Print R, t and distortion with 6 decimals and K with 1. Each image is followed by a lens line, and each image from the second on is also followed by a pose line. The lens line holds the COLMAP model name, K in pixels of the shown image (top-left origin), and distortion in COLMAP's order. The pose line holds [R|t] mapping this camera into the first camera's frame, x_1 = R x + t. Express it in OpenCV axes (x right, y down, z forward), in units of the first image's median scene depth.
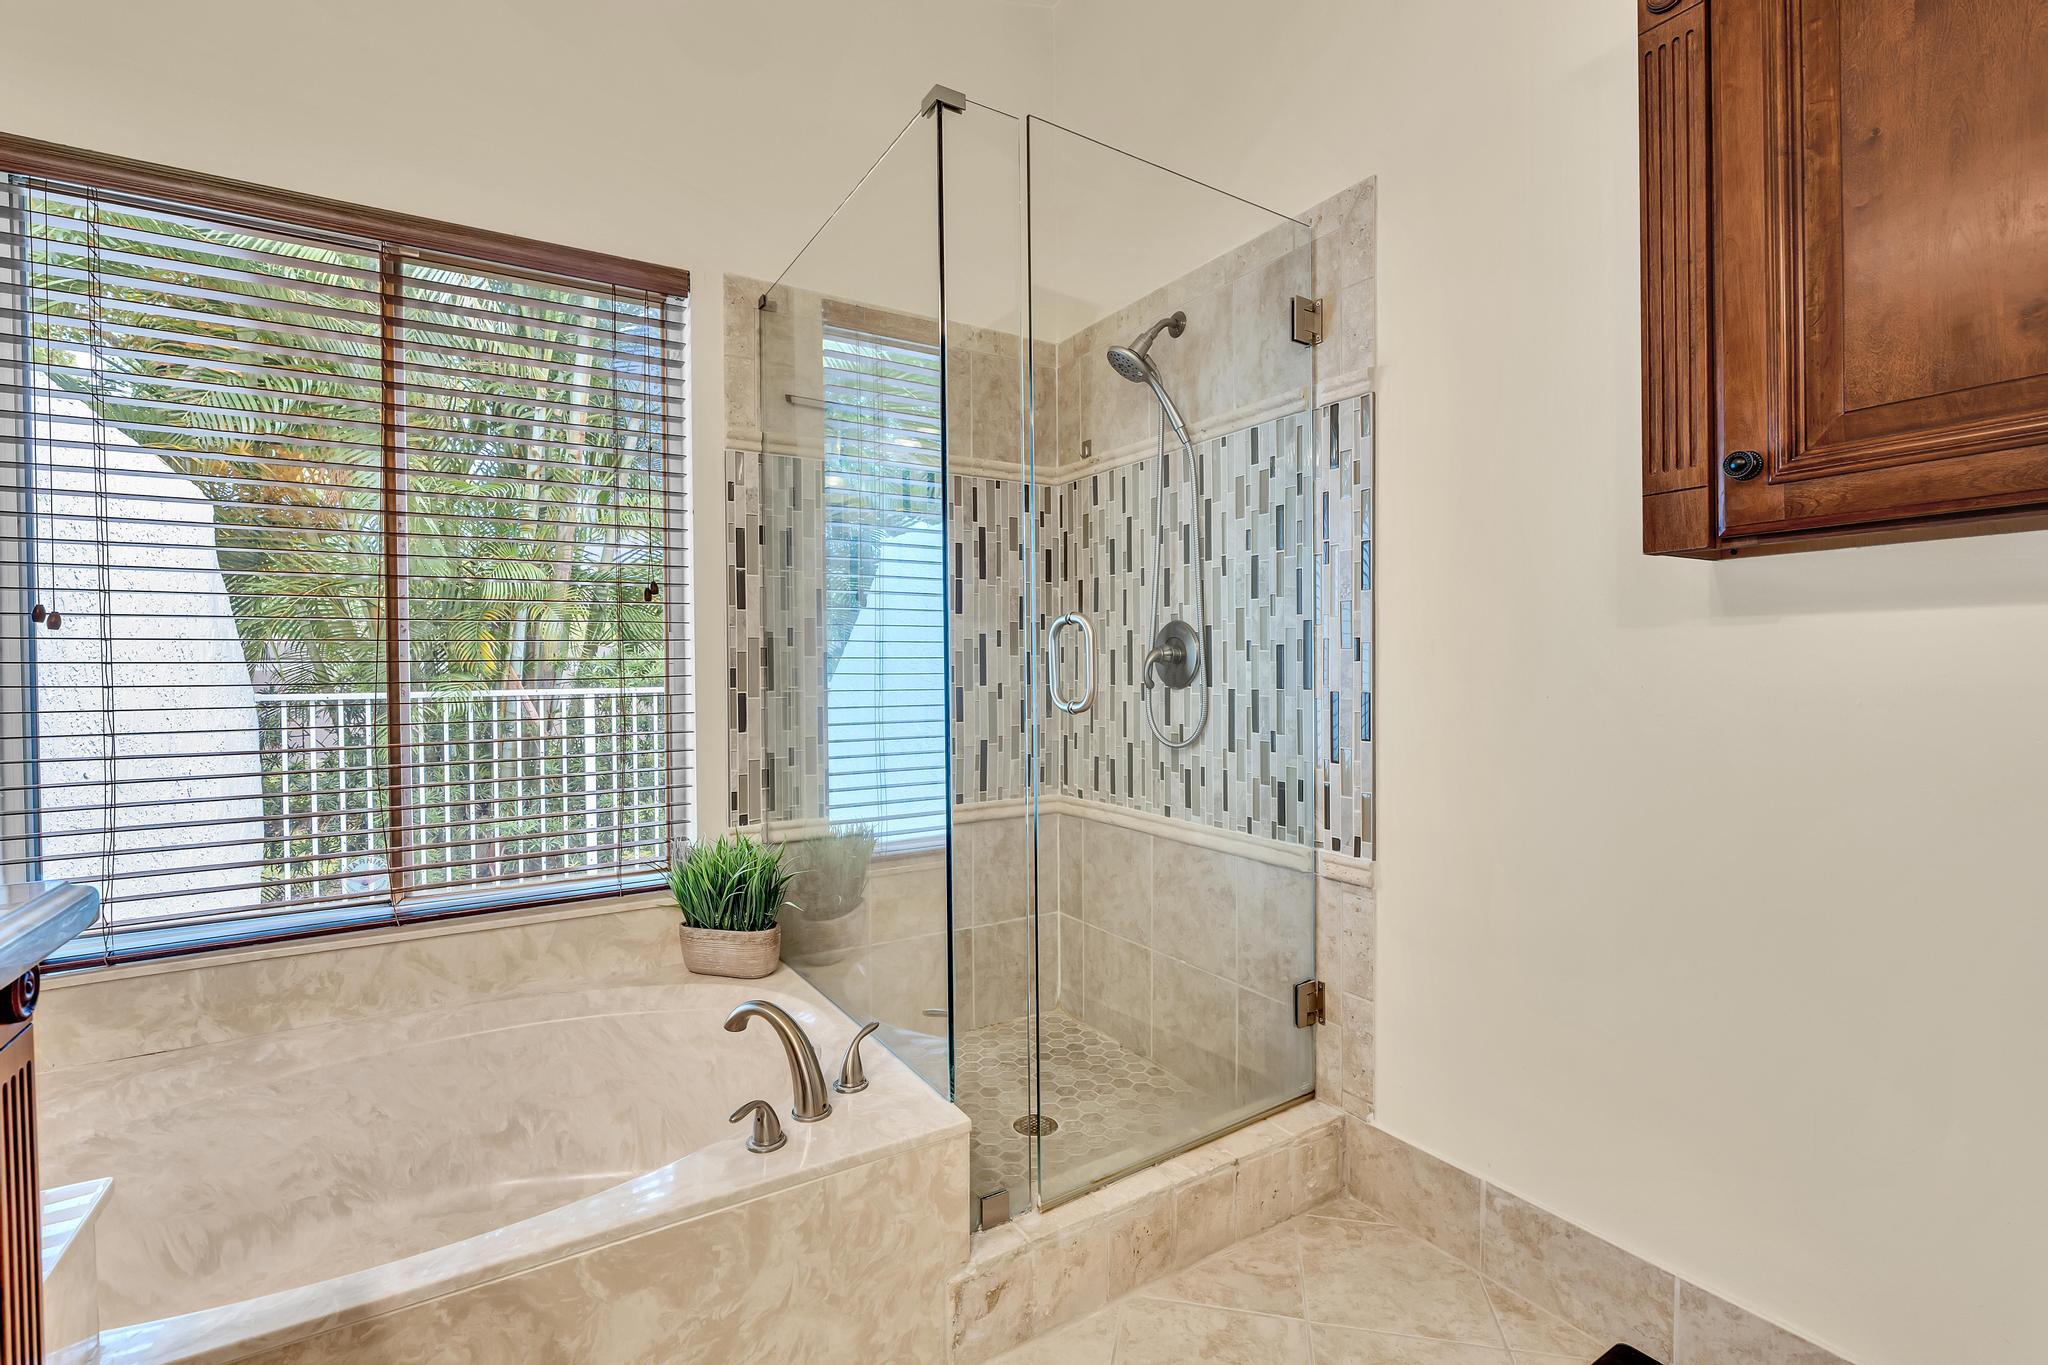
lens RADIAL K [[910.9, 0, 1023.5], [0, 910.9, 679.3], [0, 0, 1]] dist [-0.009258, 0.000556]
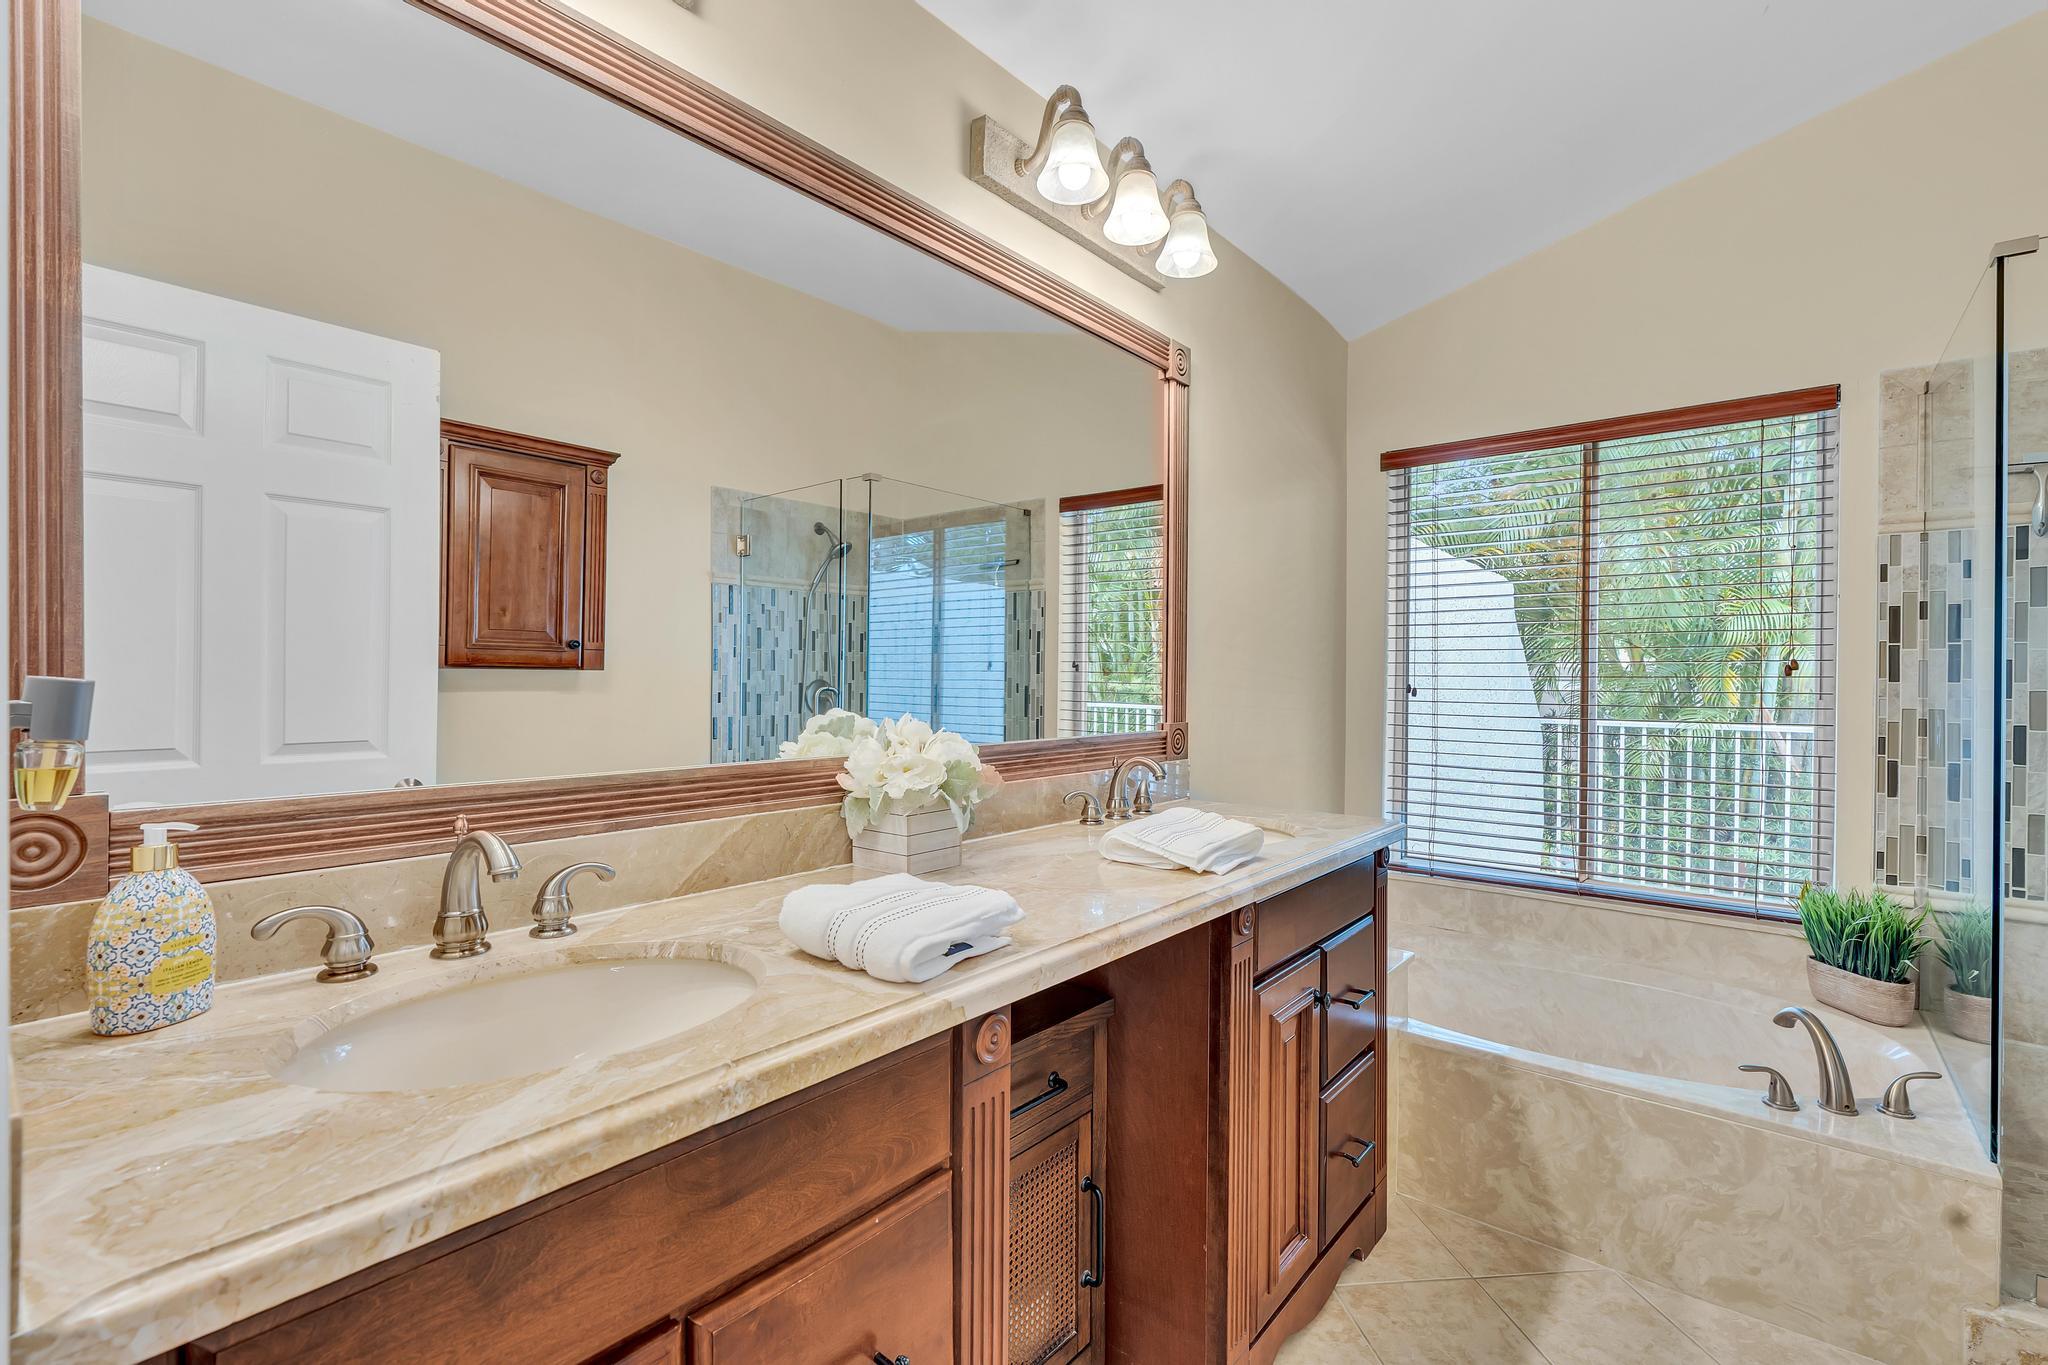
lens RADIAL K [[910.9, 0, 1022.9], [0, 910.9, 681.1], [0, 0, 1]] dist [-0.009258, 0.000556]
pose [[0.315076, 0.016623, -0.948921, 0.409382], [-0.026855, 0.999602, 0.008593, -0.065371], [0.948686, 0.022776, 0.315397, -0.331563]]
